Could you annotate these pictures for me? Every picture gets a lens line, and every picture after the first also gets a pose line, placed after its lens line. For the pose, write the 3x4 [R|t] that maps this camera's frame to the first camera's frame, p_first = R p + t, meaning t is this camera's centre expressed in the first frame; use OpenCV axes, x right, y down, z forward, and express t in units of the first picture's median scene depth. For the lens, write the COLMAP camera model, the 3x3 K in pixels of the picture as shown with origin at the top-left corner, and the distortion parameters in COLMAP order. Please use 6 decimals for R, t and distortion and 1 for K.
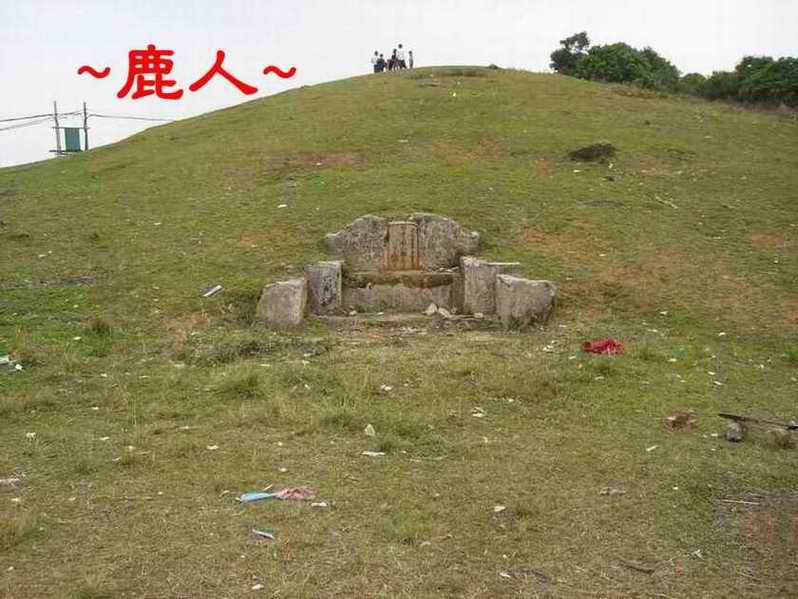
lens RADIAL K [[886.0, 0, 399.9], [0, 886.0, 299.6], [0, 0, 1]] dist [-0.232497, 0.000000]
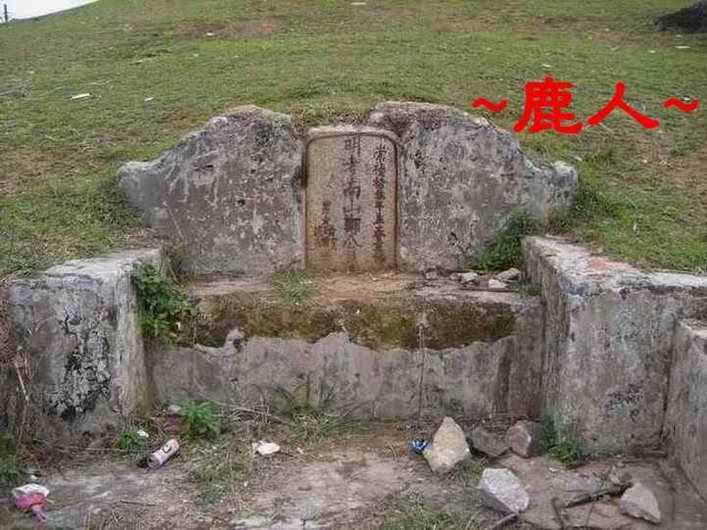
lens RADIAL K [[785.0, 0, 349.6], [0, 785.0, 265.1], [0, 0, 1]] dist [-0.232497, 0.000000]
pose [[0.999849, 0.015614, -0.007668, 0.005704], [-0.015028, 0.997340, 0.071318, -0.057846], [0.008761, -0.071192, 0.997424, 0.712195]]
